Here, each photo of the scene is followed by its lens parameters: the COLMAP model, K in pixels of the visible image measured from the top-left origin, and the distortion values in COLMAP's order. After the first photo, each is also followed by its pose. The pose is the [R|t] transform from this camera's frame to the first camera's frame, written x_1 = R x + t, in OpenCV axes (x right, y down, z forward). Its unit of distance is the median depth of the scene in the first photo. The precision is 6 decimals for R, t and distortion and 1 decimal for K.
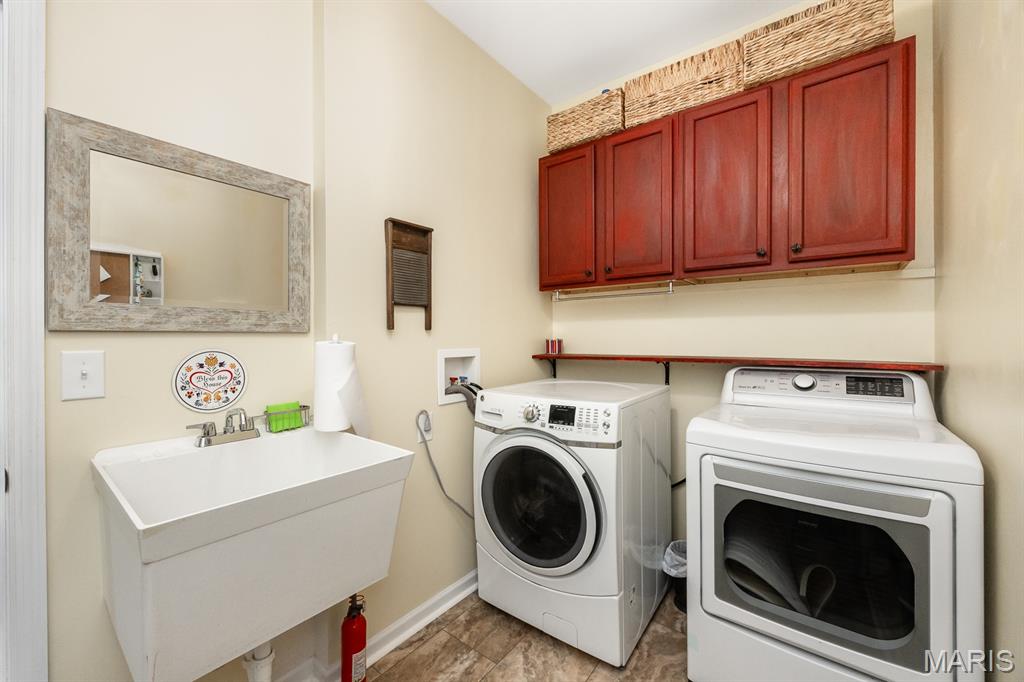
lens RADIAL K [[398.4, 0, 510.1], [0, 398.4, 338.8], [0, 0, 1]] dist [-0.003544, -0.000242]
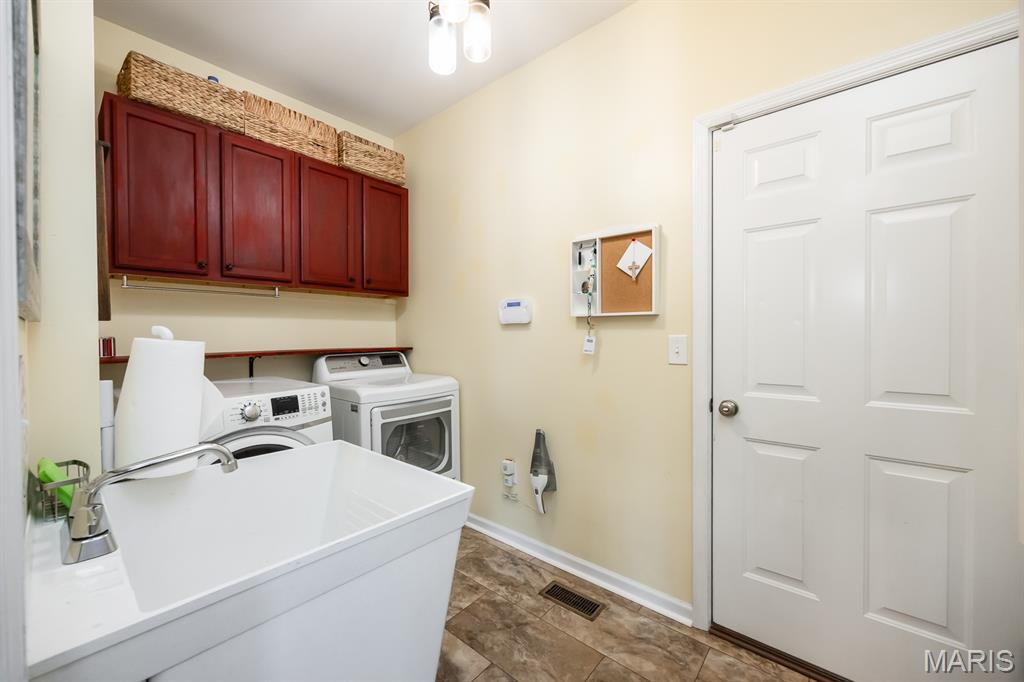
lens RADIAL K [[398.4, 0, 510.4], [0, 398.4, 337.0], [0, 0, 1]] dist [-0.003544, -0.000242]
pose [[0.041927, -0.006838, 0.999097, -0.909297], [0.006494, 0.999957, 0.006571, 0.000427], [-0.999100, 0.006213, 0.041969, 0.327949]]
